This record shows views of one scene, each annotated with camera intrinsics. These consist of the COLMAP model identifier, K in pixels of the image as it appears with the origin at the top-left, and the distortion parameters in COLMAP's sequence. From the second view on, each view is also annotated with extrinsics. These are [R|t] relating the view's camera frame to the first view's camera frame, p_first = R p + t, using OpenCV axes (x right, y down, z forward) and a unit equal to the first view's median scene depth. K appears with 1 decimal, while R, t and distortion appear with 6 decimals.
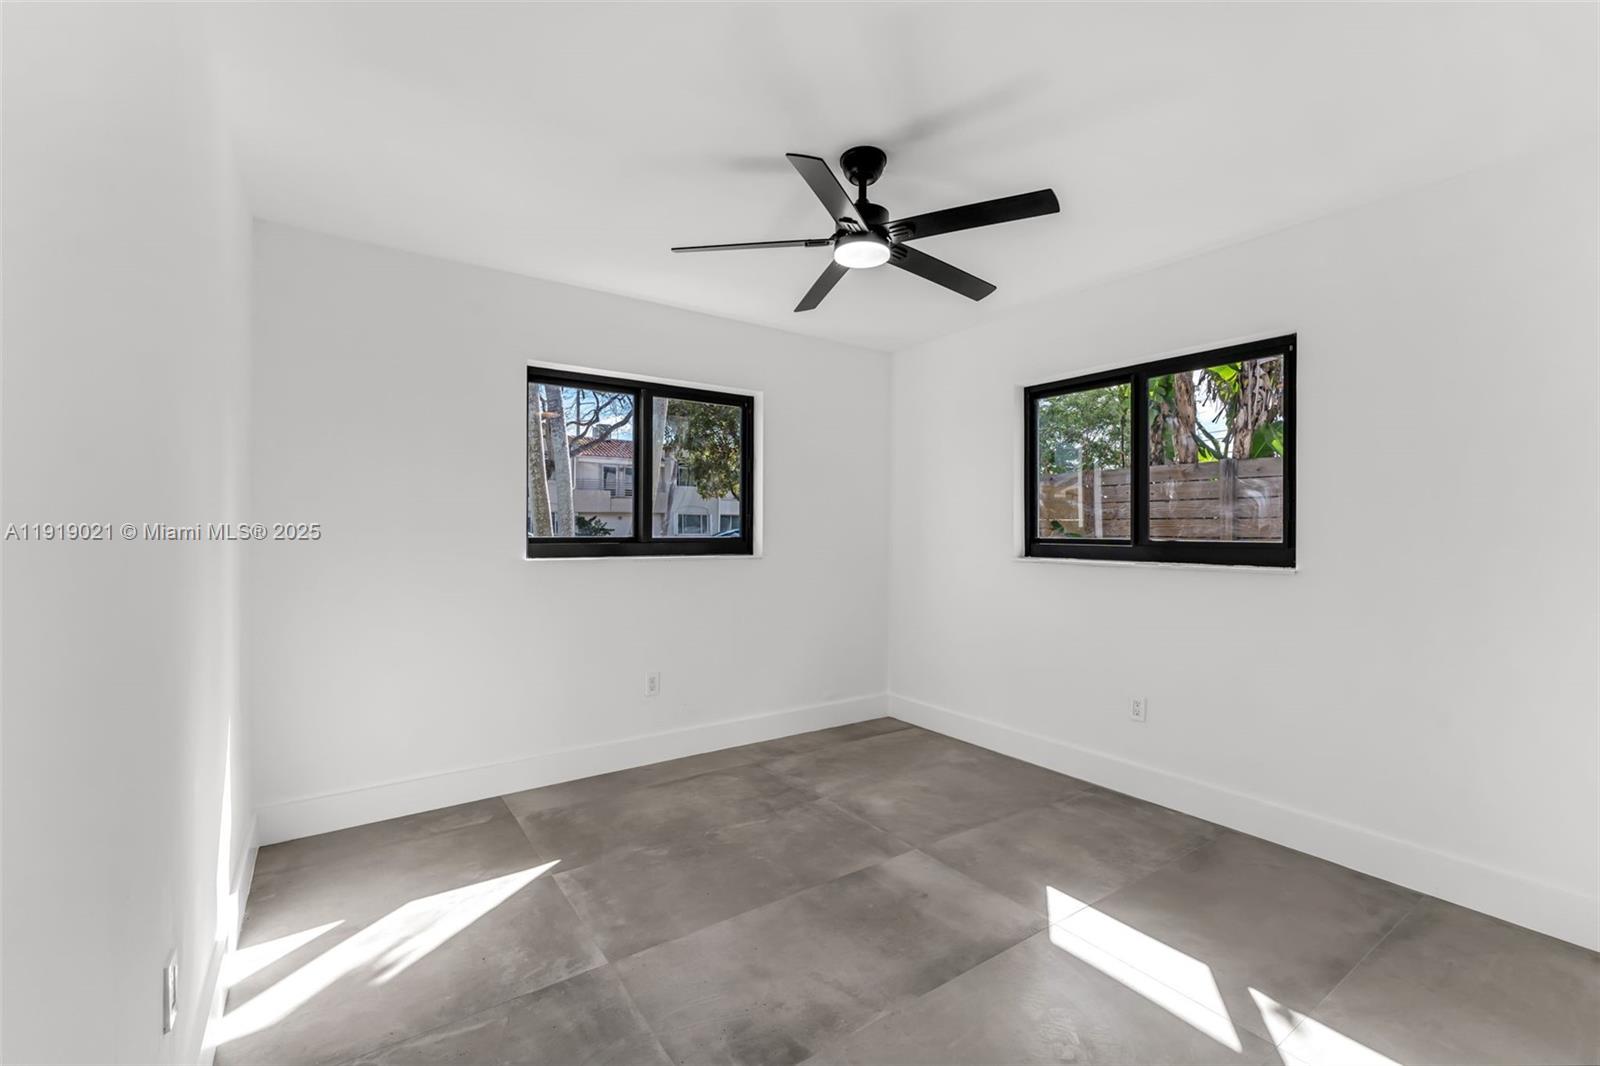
lens RADIAL K [[645.8, 0, 800.0], [0, 645.8, 533.0], [0, 0, 1]] dist [-0.002266, -0.000123]
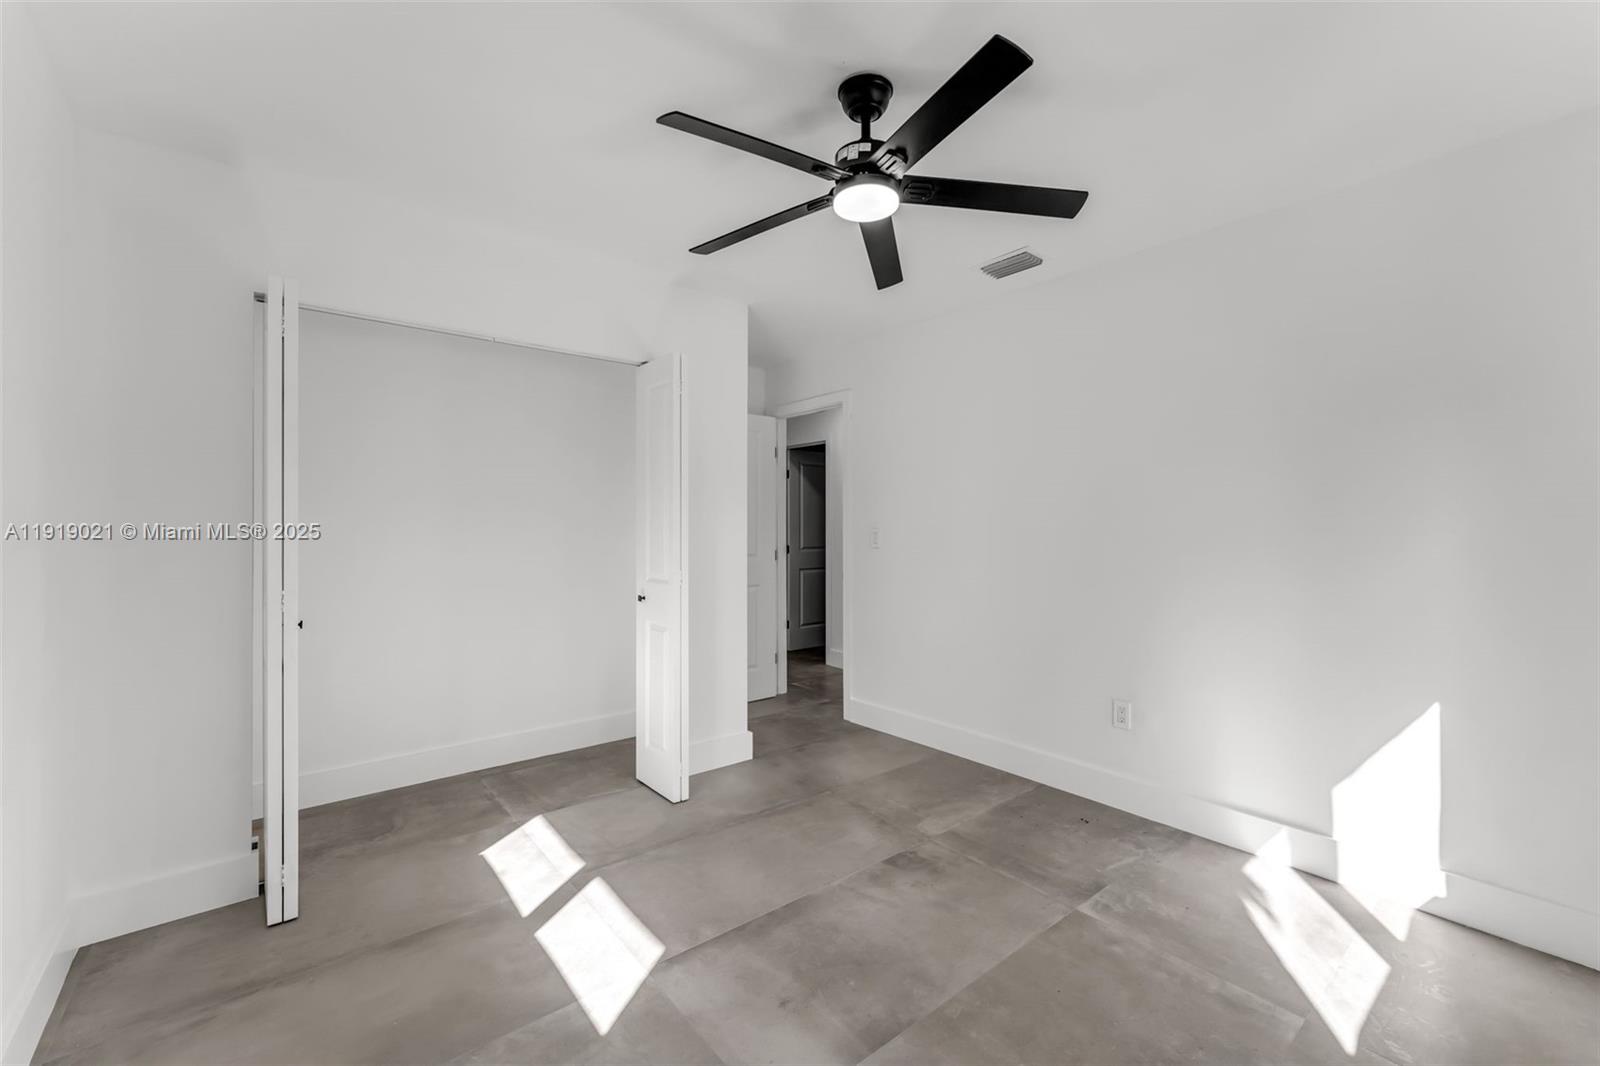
lens RADIAL K [[645.8, 0, 800.0], [0, 645.8, 533.0], [0, 0, 1]] dist [-0.002266, -0.000123]
pose [[-0.996858, -0.006041, -0.078973, 0.267460], [-0.007000, 0.999905, 0.011864, -0.004981], [0.078894, 0.012379, -0.996806, 1.977612]]
